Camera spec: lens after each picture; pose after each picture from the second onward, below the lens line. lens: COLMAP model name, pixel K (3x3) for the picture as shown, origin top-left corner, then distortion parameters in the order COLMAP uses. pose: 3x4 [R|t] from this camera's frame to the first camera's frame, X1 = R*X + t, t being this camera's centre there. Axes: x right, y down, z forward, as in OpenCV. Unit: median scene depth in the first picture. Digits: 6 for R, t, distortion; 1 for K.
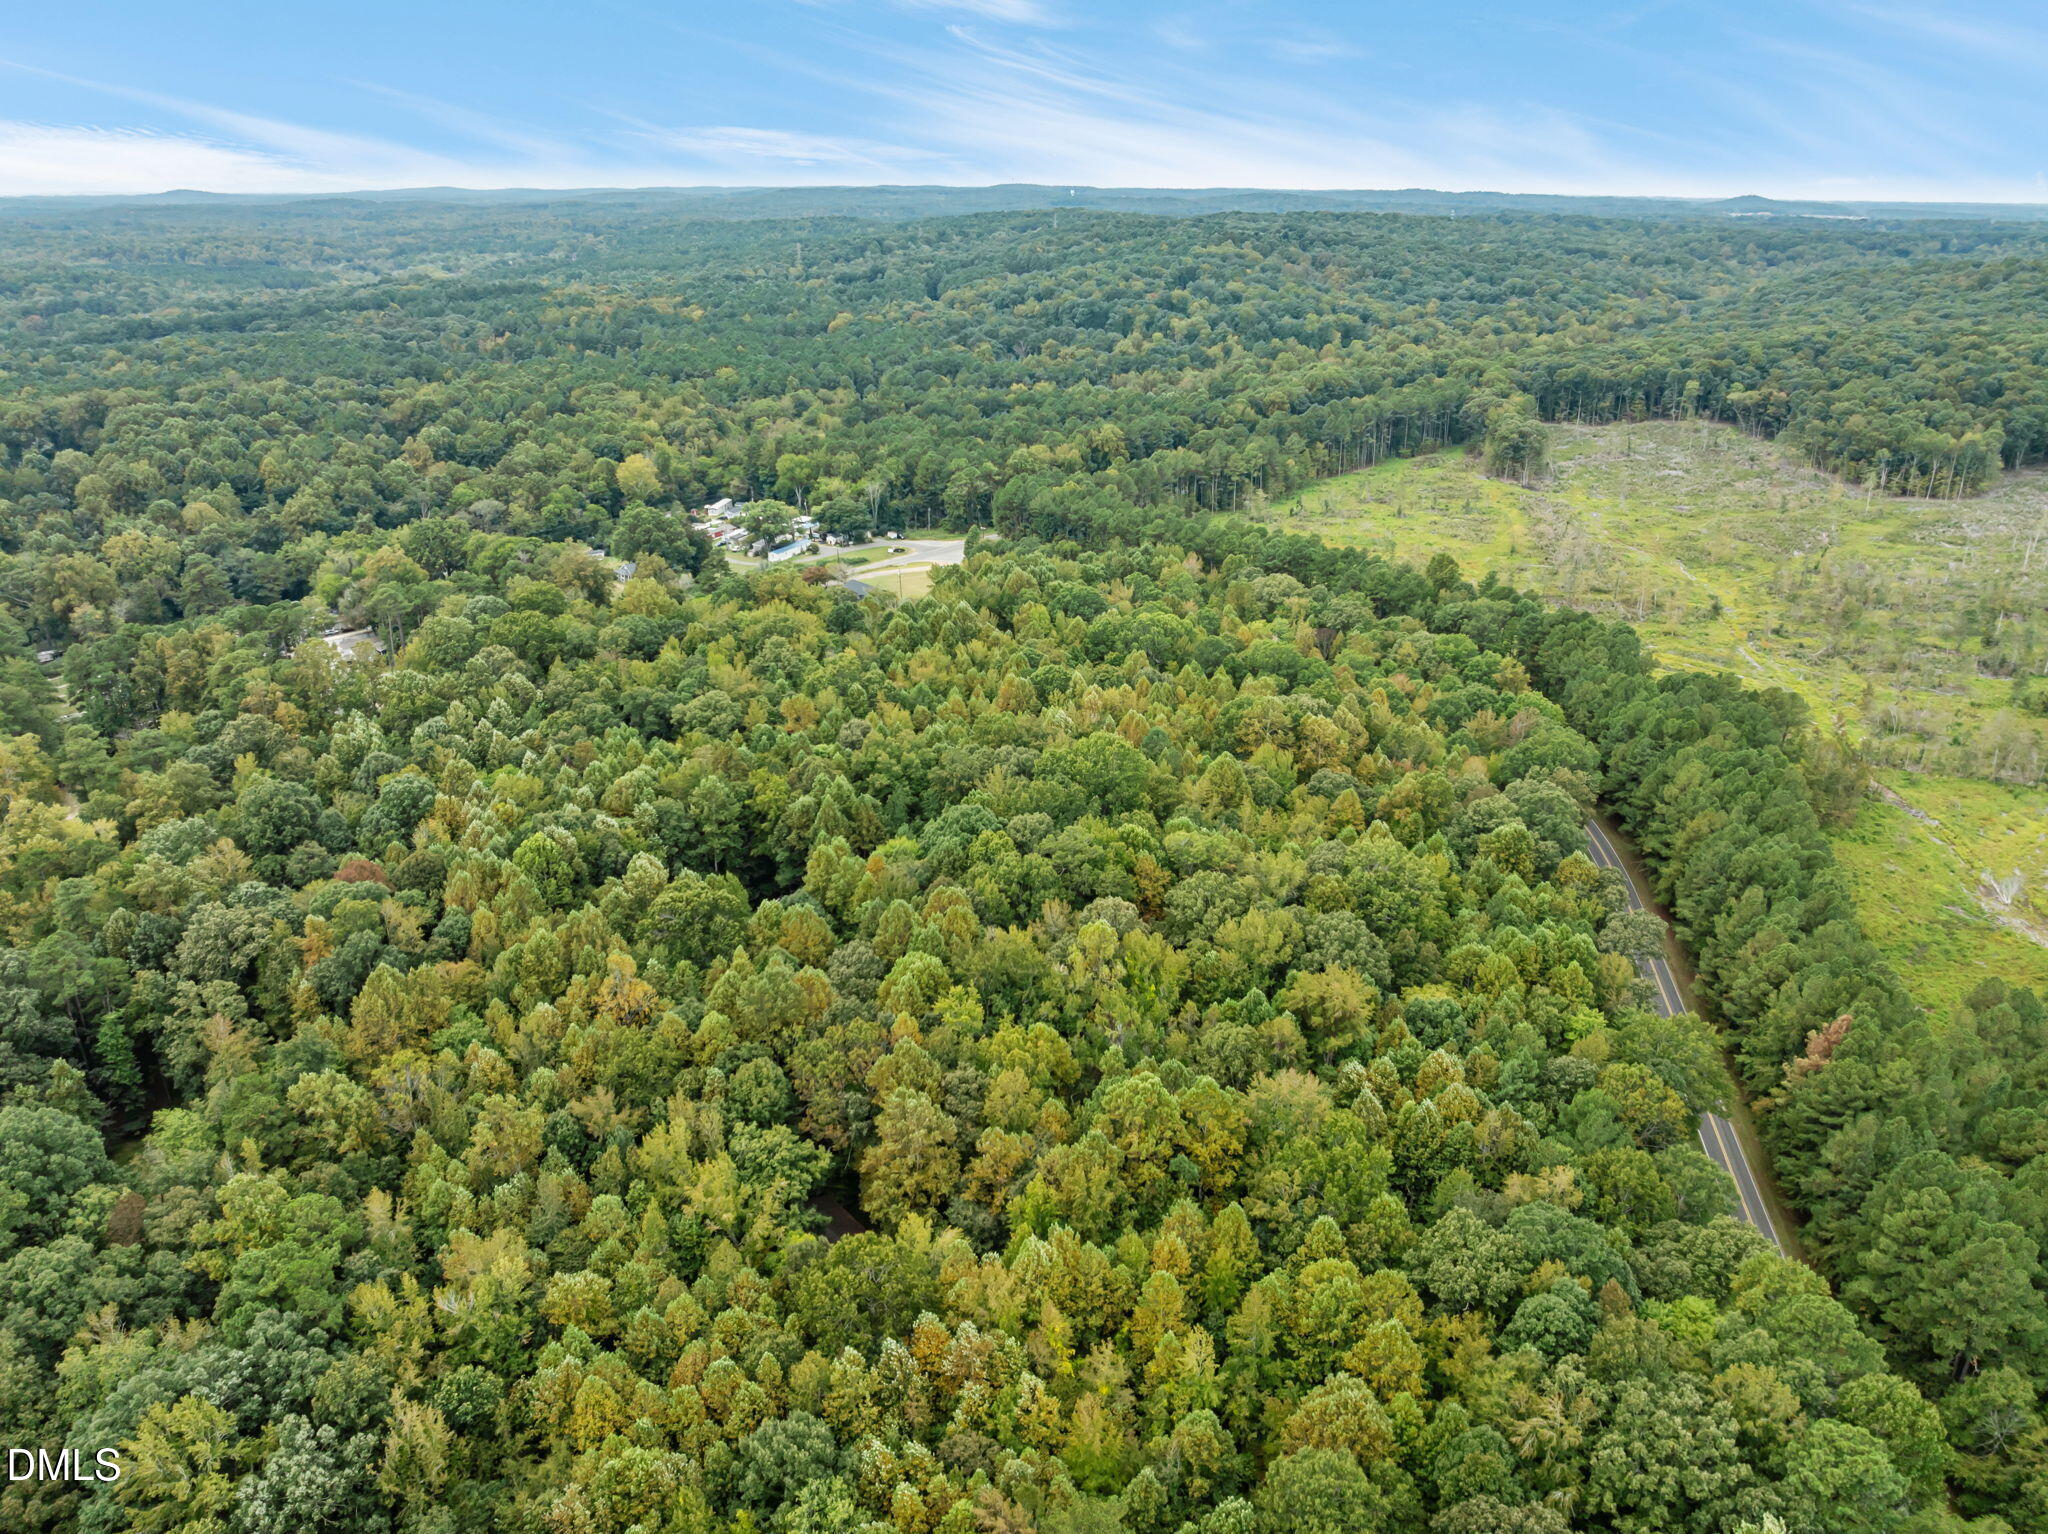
lens RADIAL K [[1513.6, 0, 1052.8], [0, 1513.6, 761.8], [0, 0, 1]] dist [-0.047545, 0.012453]
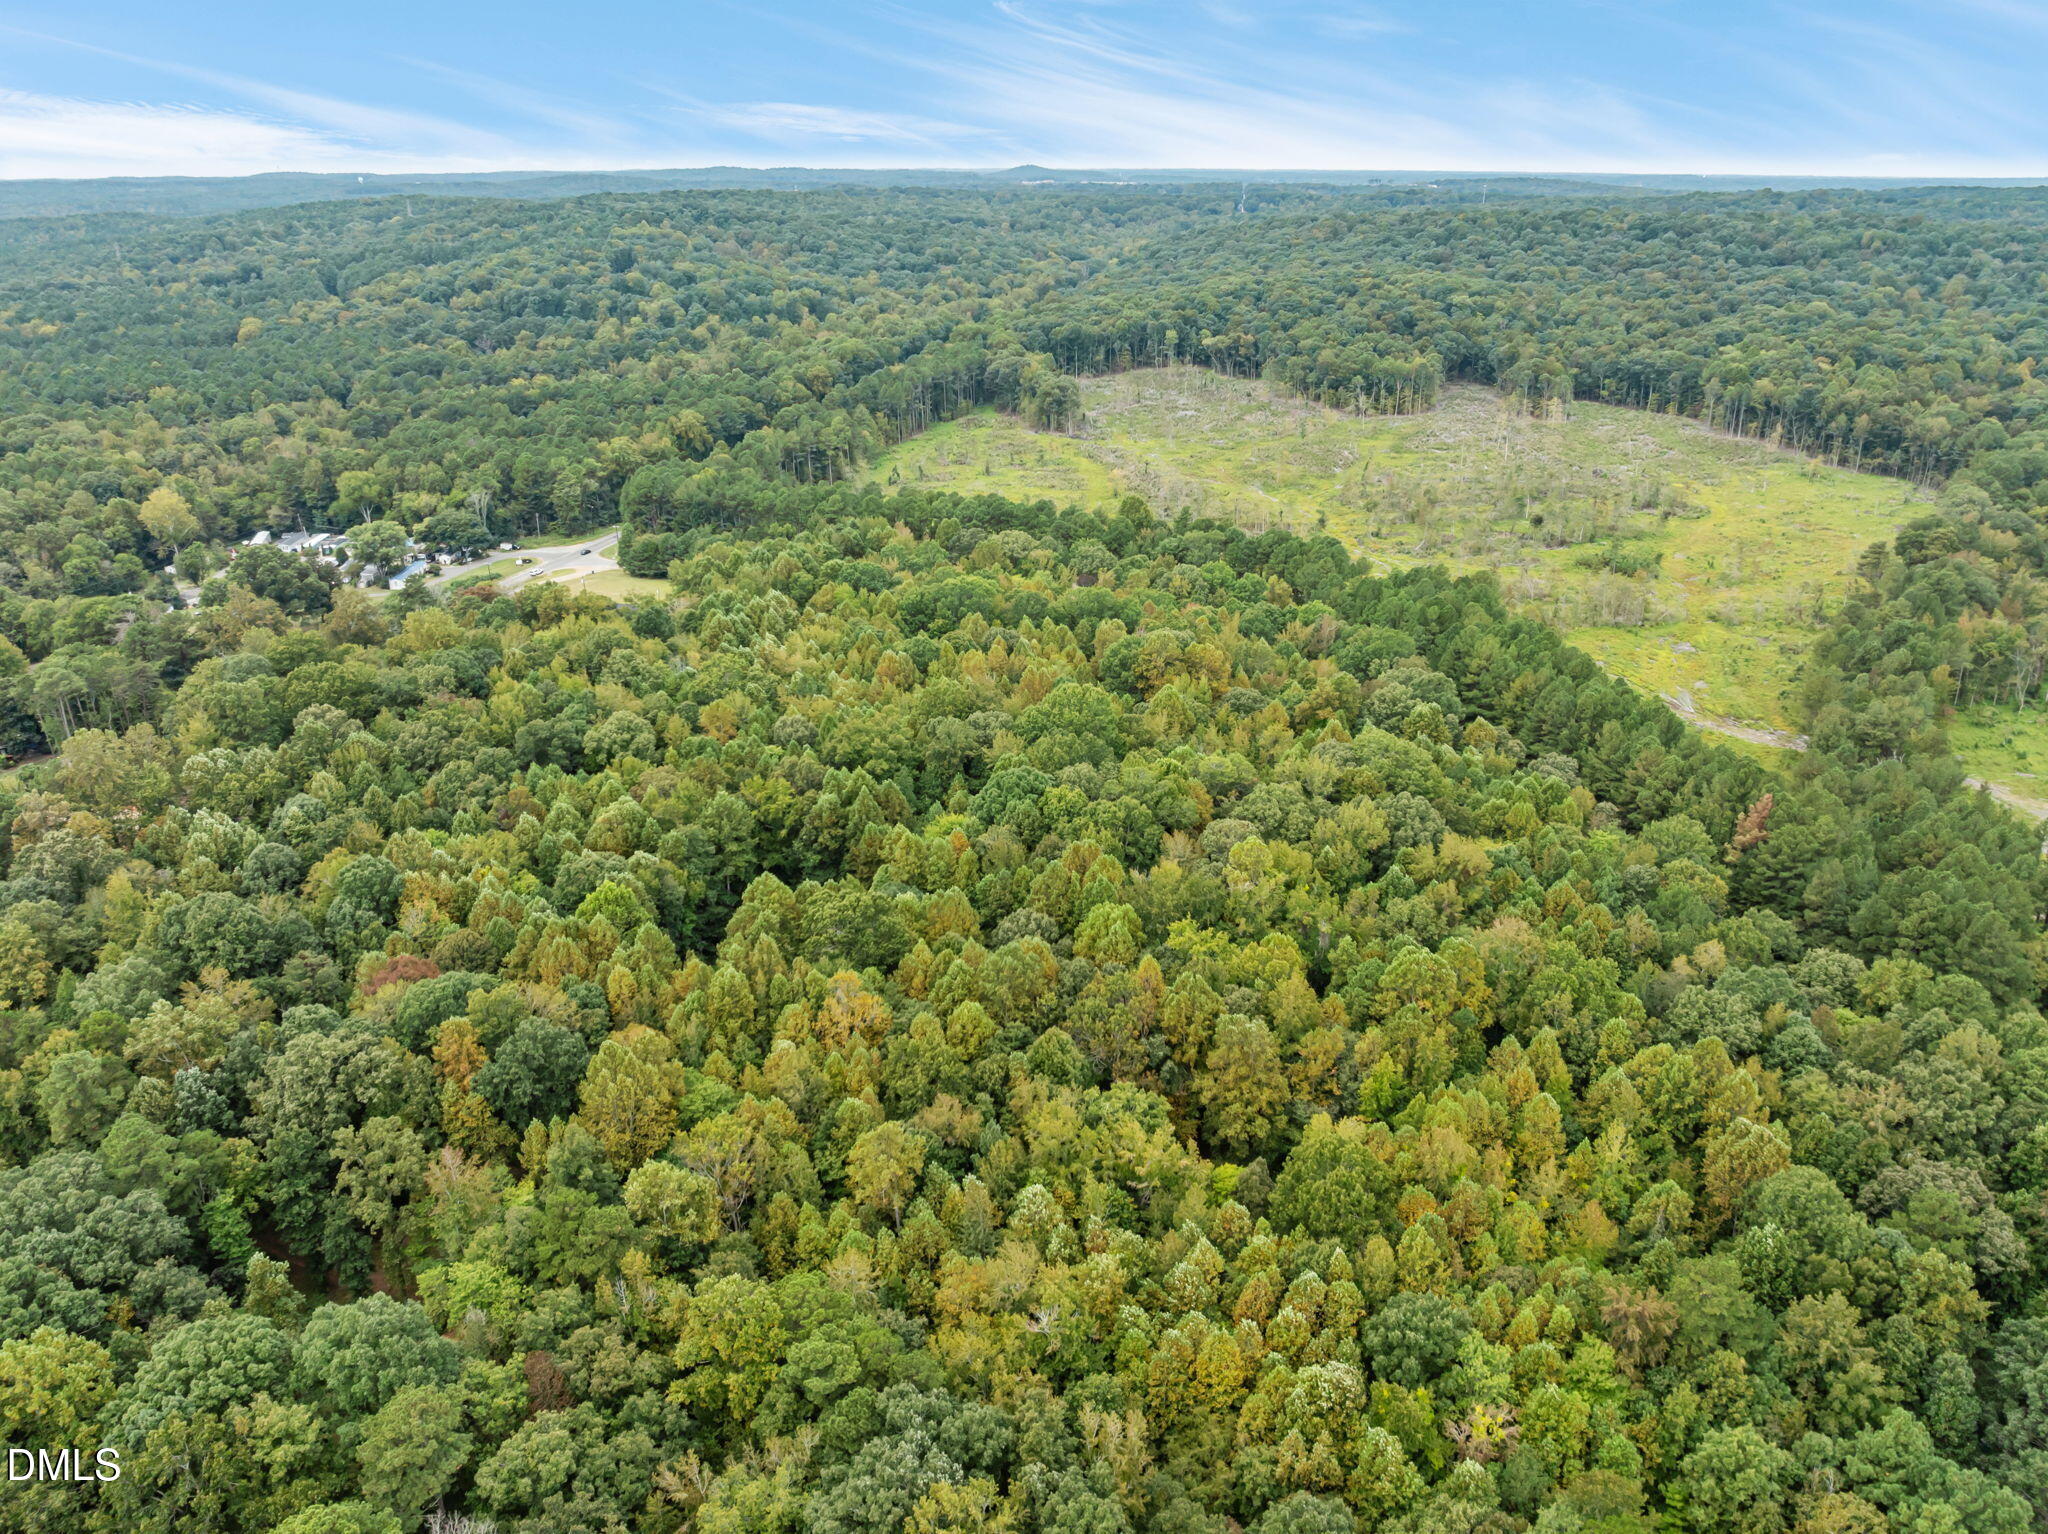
lens RADIAL K [[1503.5, 0, 1065.5], [0, 1503.5, 766.6], [0, 0, 1]] dist [-0.013651, -0.061371]
pose [[0.891375, -0.175380, 0.417963, -0.359648], [0.168695, 0.984230, 0.053219, -0.016511], [-0.420705, 0.023071, 0.906904, 0.059315]]
